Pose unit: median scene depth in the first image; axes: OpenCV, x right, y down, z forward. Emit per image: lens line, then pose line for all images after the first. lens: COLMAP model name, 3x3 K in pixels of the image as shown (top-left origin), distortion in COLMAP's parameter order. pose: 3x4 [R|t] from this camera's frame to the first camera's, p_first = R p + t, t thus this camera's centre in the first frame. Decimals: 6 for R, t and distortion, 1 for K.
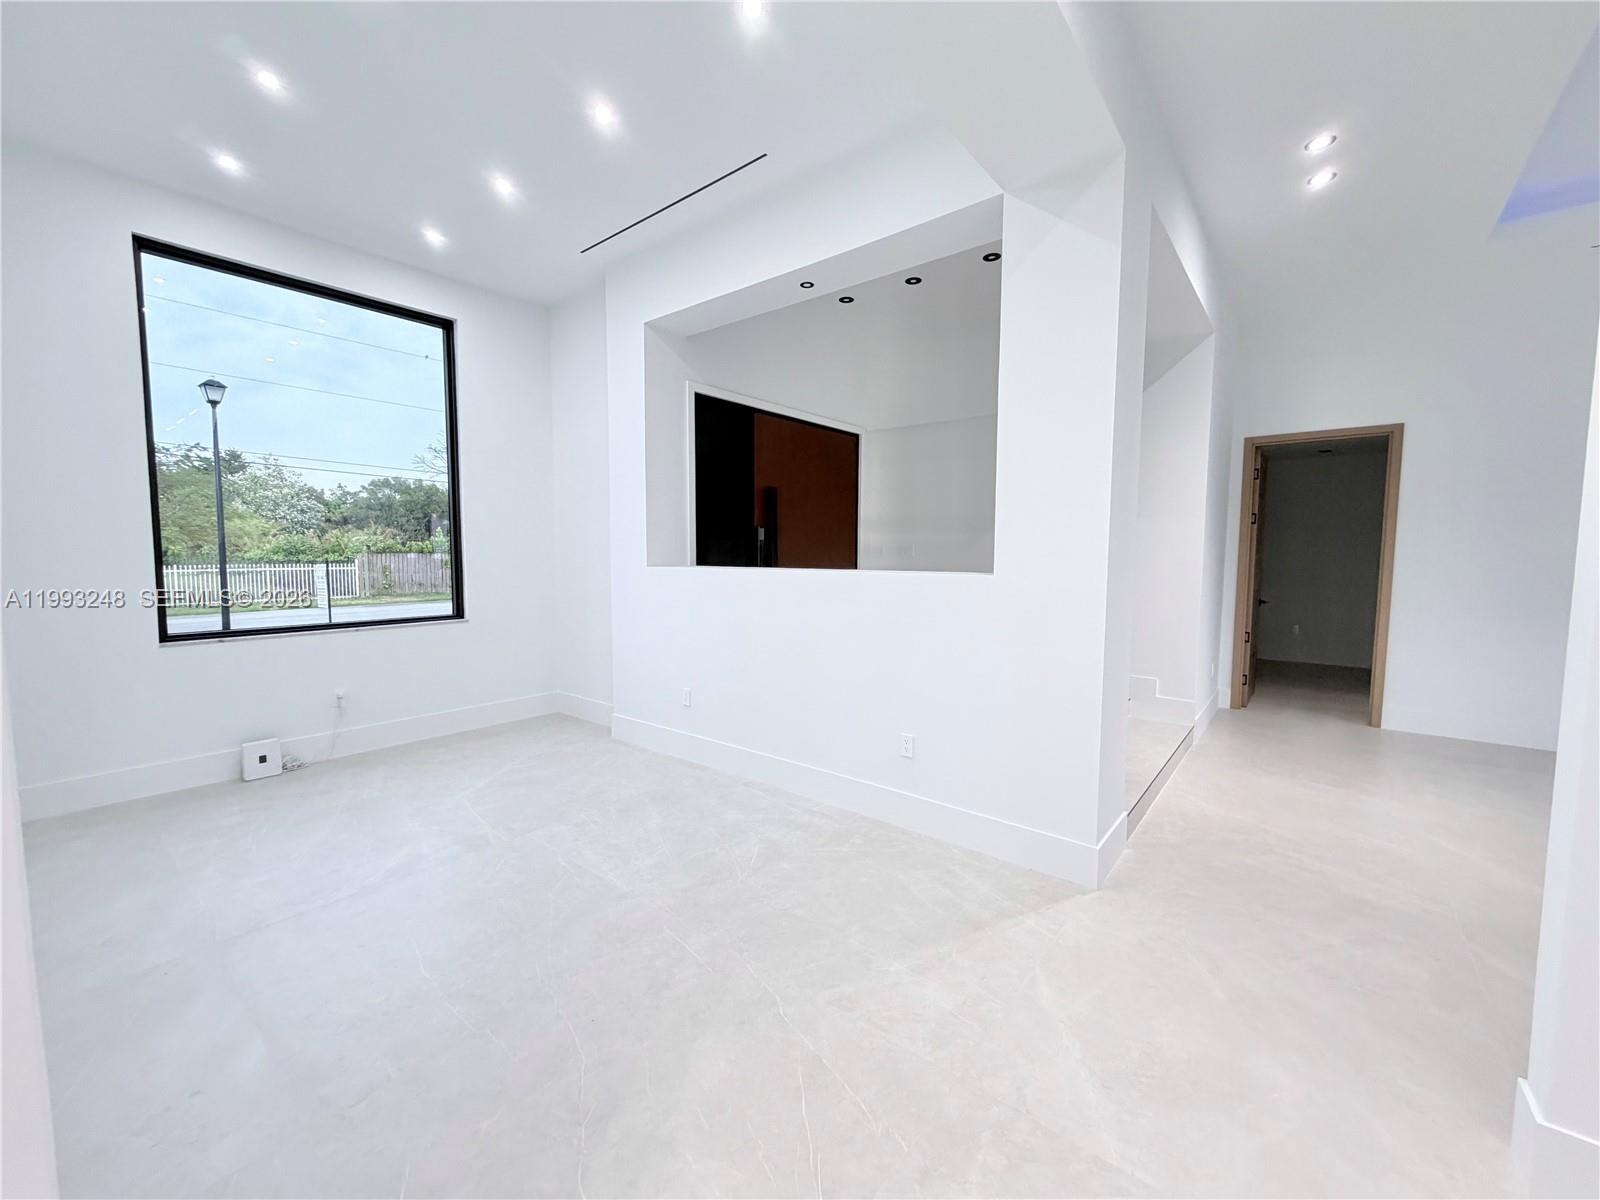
lens RADIAL K [[645.9, 0, 792.6], [0, 645.9, 600.7], [0, 0, 1]] dist [-0.000100, 0.000089]
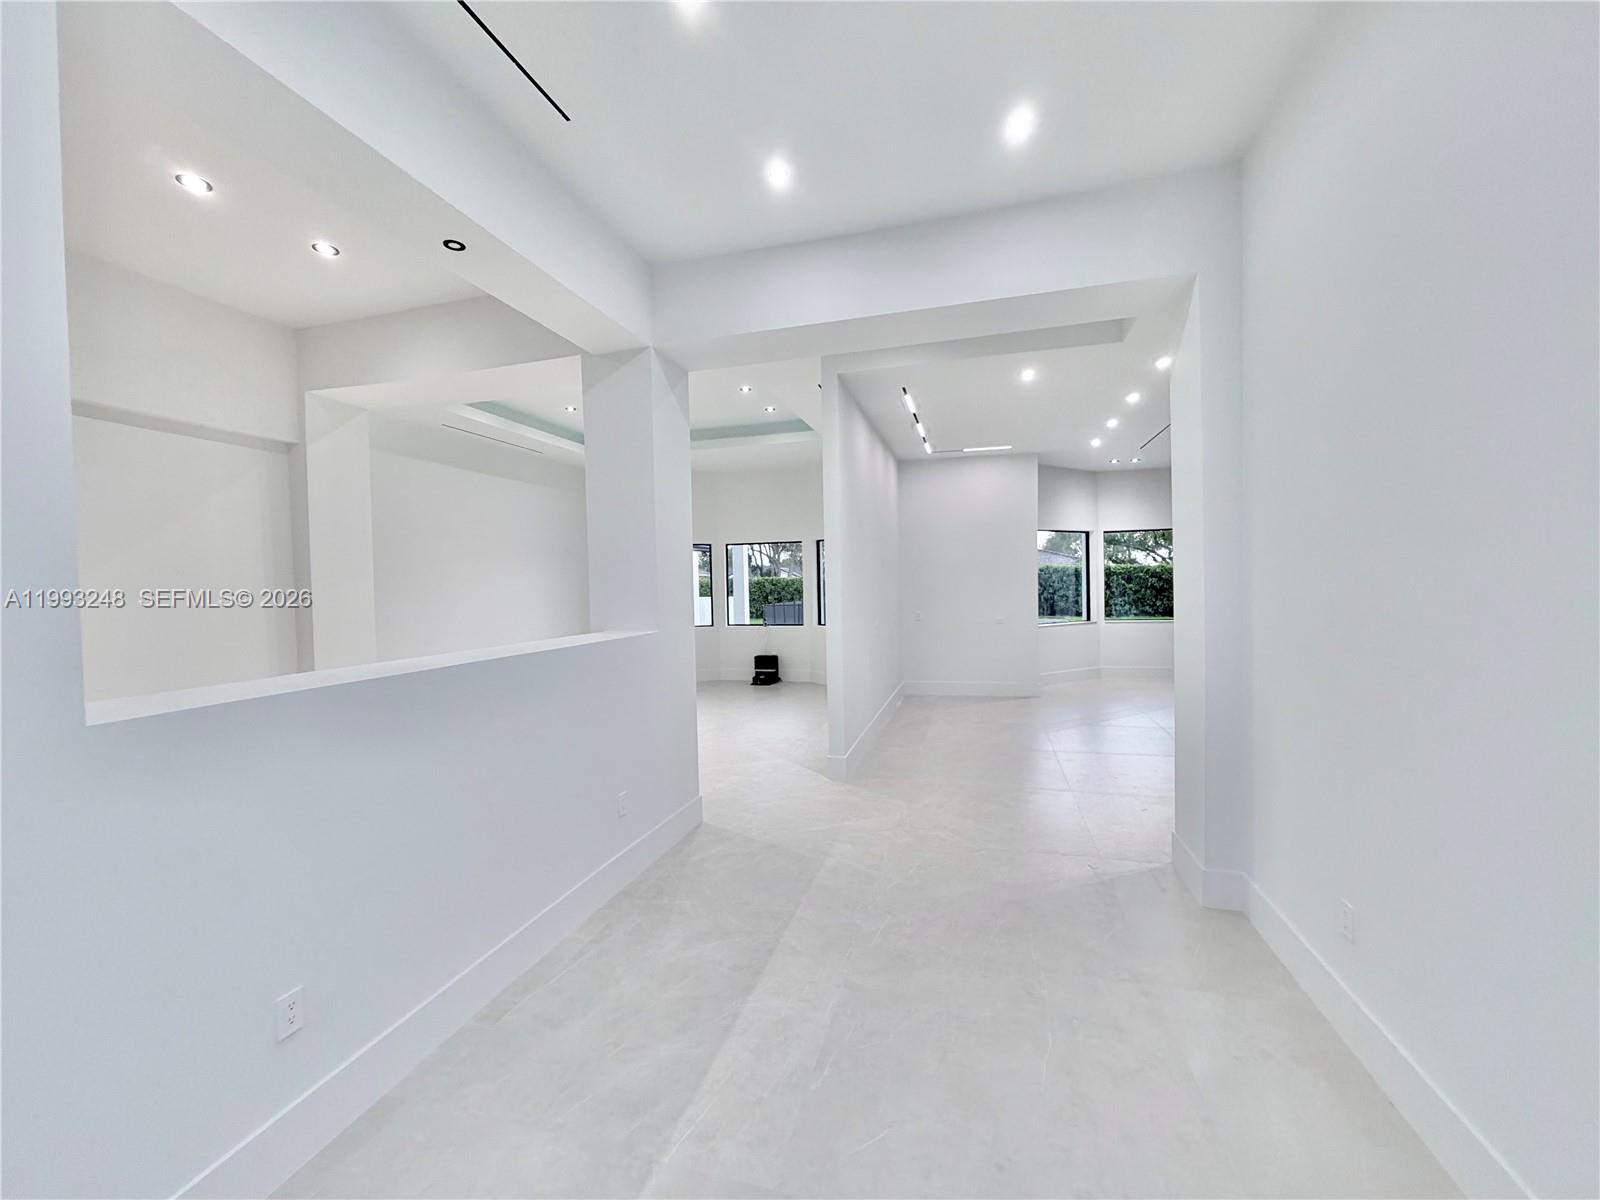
lens RADIAL K [[645.9, 0, 792.6], [0, 645.9, 600.7], [0, 0, 1]] dist [-0.000100, 0.000089]
pose [[-0.404563, -0.018788, 0.914317, -0.992385], [0.092130, 0.993865, 0.061188, -0.158643], [-0.909857, 0.108991, -0.400351, 1.276114]]
